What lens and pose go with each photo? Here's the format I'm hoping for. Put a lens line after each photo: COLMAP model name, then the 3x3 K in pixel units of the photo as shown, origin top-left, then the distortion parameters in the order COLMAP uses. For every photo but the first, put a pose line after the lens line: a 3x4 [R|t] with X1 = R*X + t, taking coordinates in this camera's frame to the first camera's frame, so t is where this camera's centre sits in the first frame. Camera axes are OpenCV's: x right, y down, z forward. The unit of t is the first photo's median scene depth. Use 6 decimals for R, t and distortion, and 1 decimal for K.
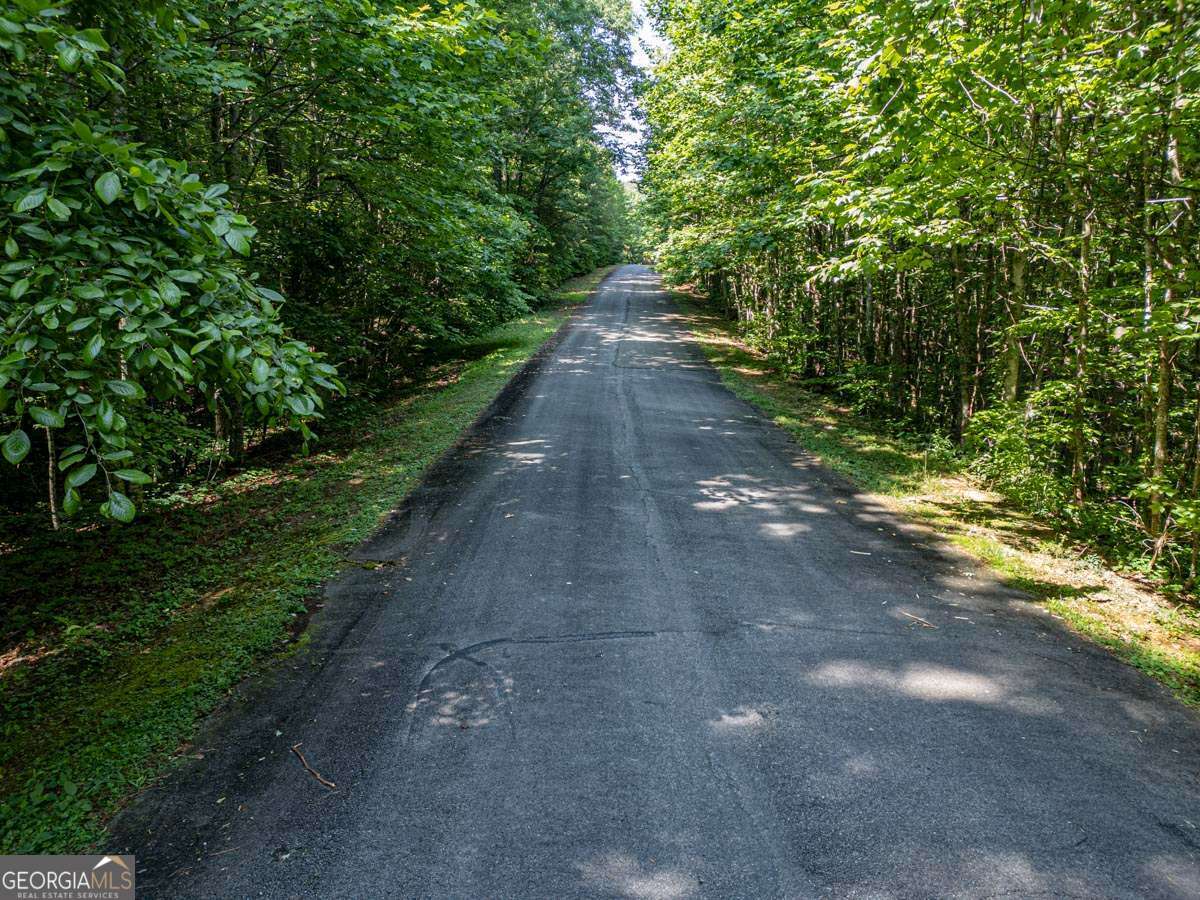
lens RADIAL K [[833.0, 0, 600.2], [0, 833.0, 449.4], [0, 0, 1]] dist [0.035812, -0.023785]
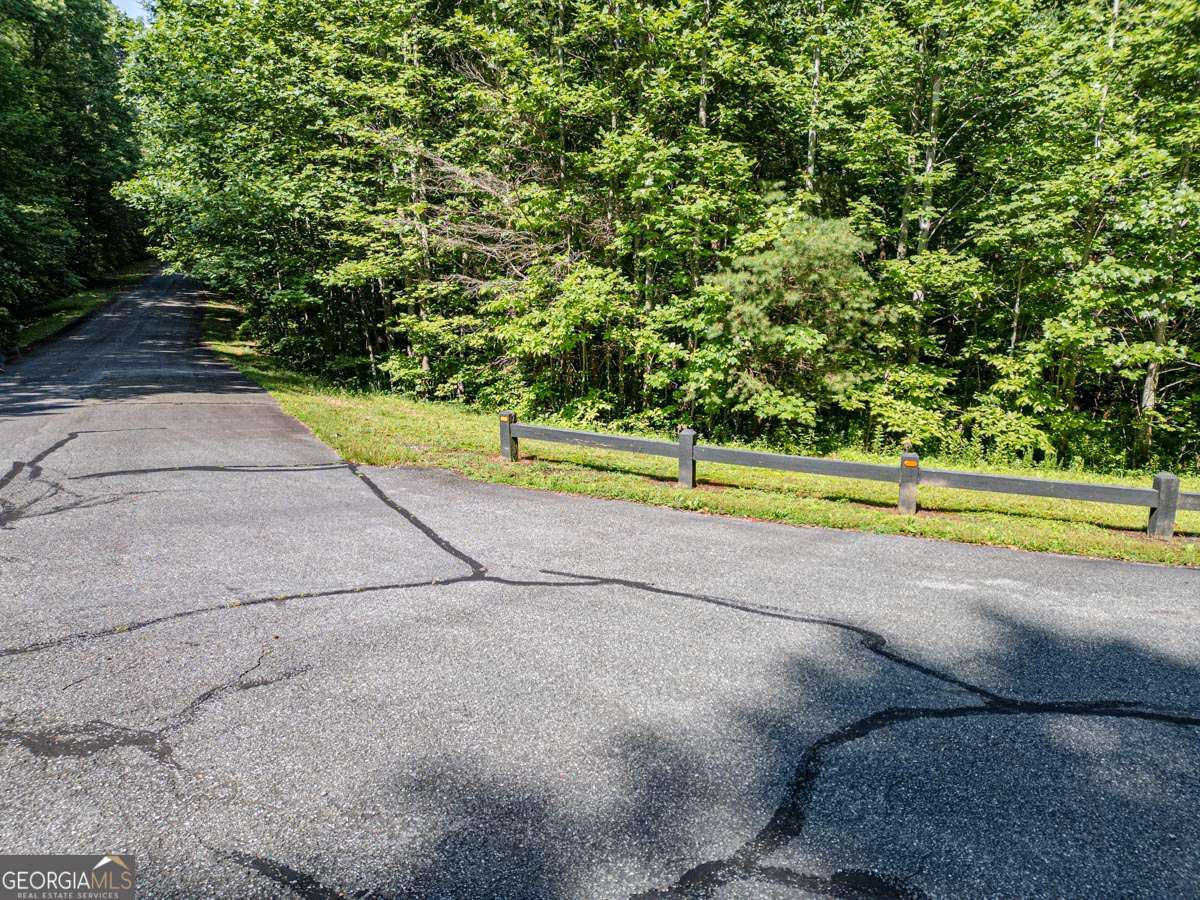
lens RADIAL K [[833.0, 0, 602.6], [0, 833.0, 454.2], [0, 0, 1]] dist [0.035812, -0.023785]
pose [[0.907765, -0.084892, 0.410799, 0.118616], [0.073779, 0.996353, 0.042865, 0.144012], [-0.412939, -0.008603, 0.910718, -0.810631]]
